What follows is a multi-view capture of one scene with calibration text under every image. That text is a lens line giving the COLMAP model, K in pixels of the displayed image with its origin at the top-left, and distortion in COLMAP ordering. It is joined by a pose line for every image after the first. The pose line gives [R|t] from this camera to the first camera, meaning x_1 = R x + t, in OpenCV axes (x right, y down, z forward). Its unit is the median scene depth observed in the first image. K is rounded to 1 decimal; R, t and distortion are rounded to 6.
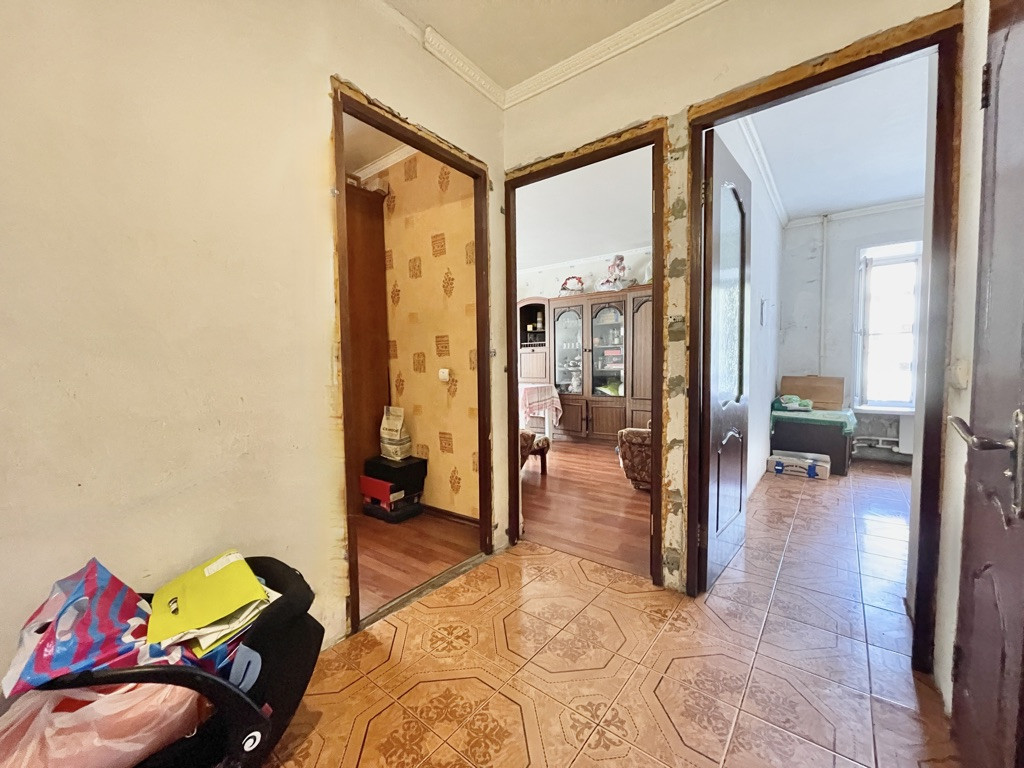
lens RADIAL K [[418.7, 0, 507.8], [0, 418.7, 384.8], [0, 0, 1]] dist [0.003607, -0.000044]
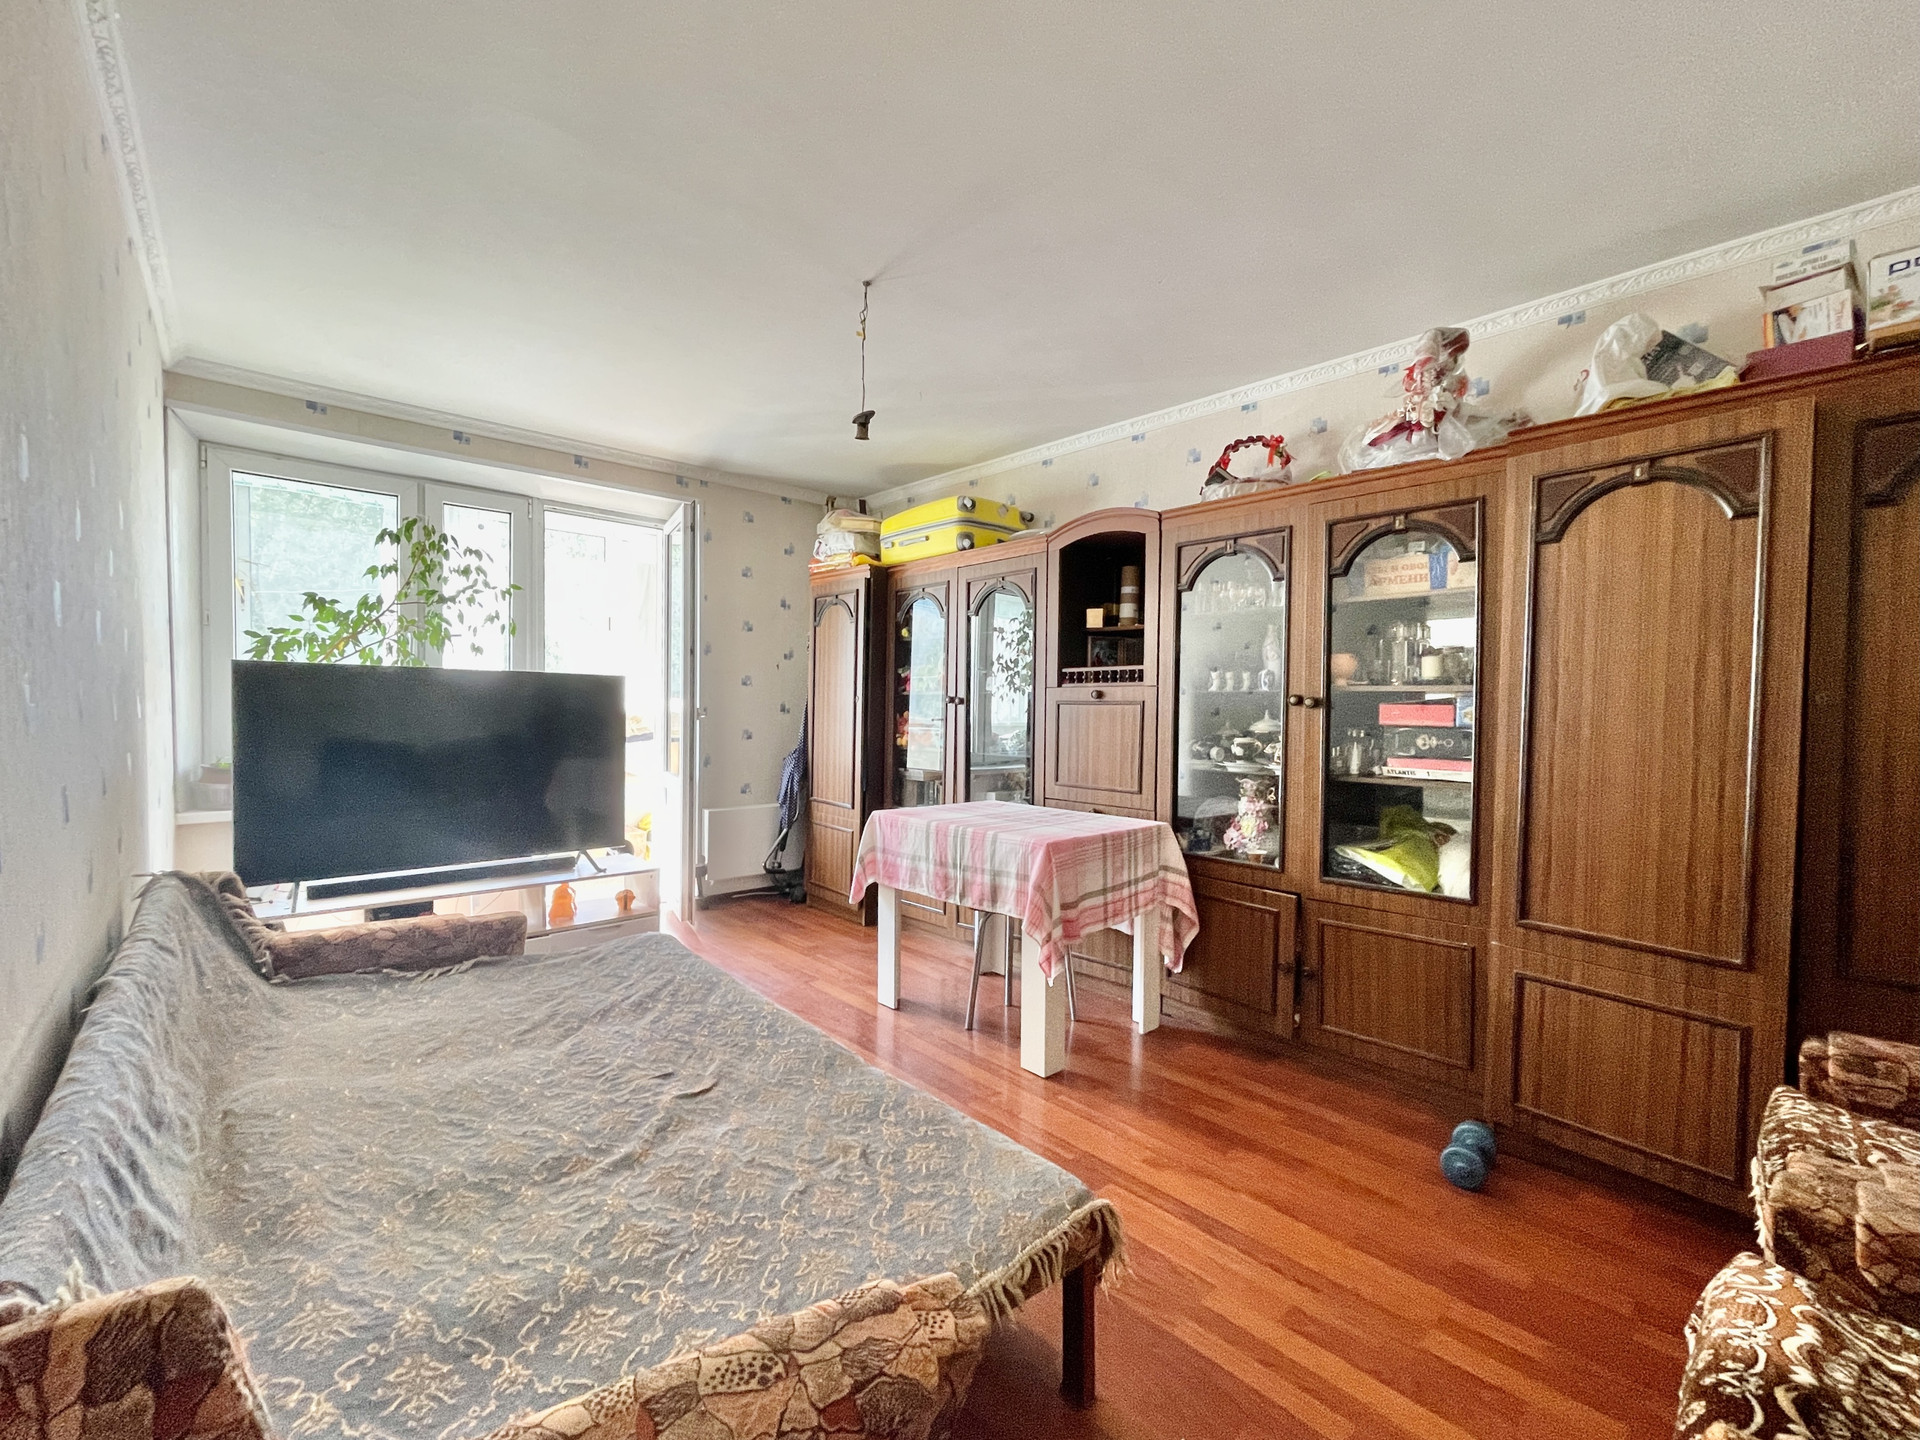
lens RADIAL K [[785.1, 0, 956.9], [0, 785.1, 722.0], [0, 0, 1]] dist [0.003607, -0.000044]
pose [[0.983590, 0.031135, -0.177711, 0.063113], [-0.036262, 0.999012, -0.025674, -0.047806], [0.176736, 0.031697, 0.983748, 0.472379]]
